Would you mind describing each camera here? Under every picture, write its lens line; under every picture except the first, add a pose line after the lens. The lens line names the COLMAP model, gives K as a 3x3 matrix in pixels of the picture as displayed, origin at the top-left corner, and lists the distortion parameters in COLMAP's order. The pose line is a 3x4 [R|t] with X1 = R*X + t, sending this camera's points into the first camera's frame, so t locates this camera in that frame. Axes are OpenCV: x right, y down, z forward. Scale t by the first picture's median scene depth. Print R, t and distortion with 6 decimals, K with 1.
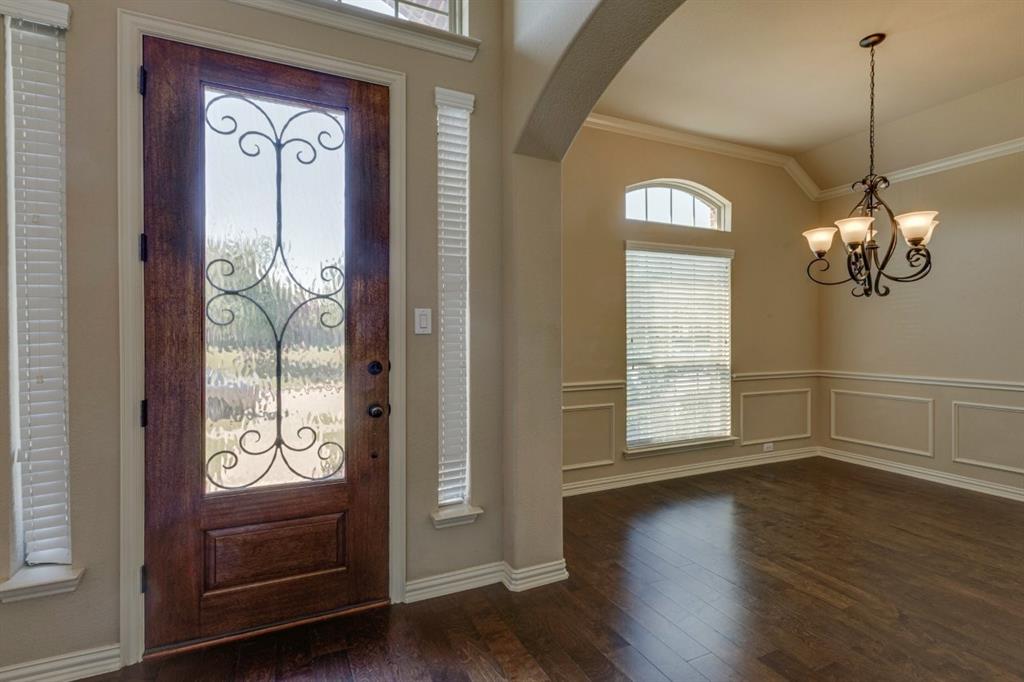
lens RADIAL K [[456.2, 0, 489.5], [0, 456.2, 340.0], [0, 0, 1]] dist [-0.000210, -0.000375]
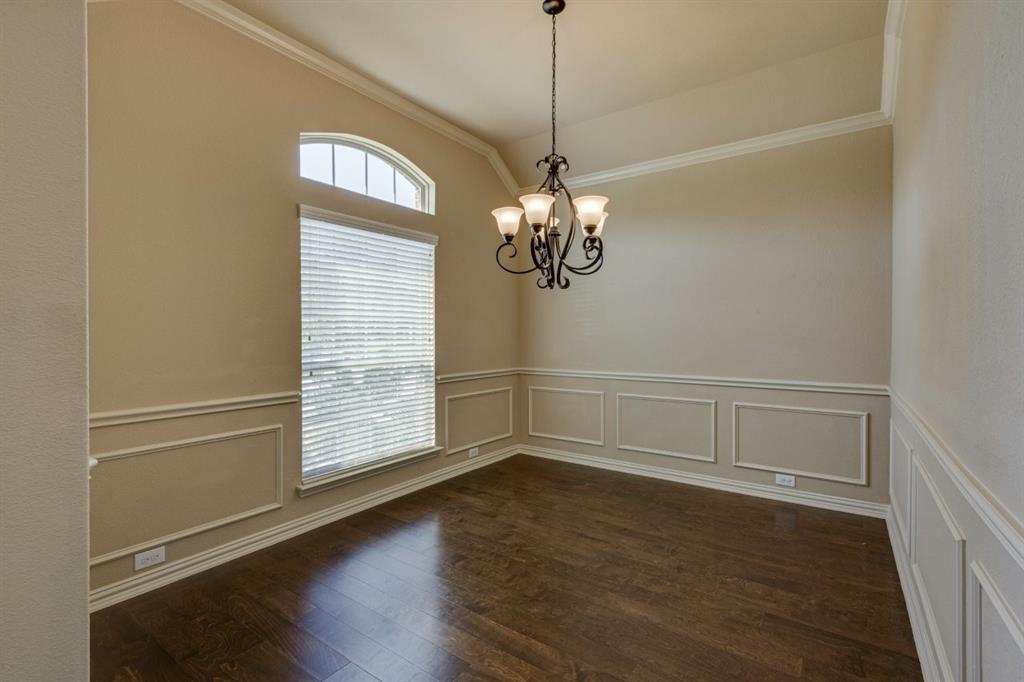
lens RADIAL K [[463.1, 0, 490.5], [0, 463.1, 337.8], [0, 0, 1]] dist [0.000262, -0.000187]
pose [[0.860133, -0.002437, 0.510063, 0.182158], [0.004223, 0.999988, -0.002342, 0.003559], [-0.510052, 0.004169, 0.860134, 0.191944]]
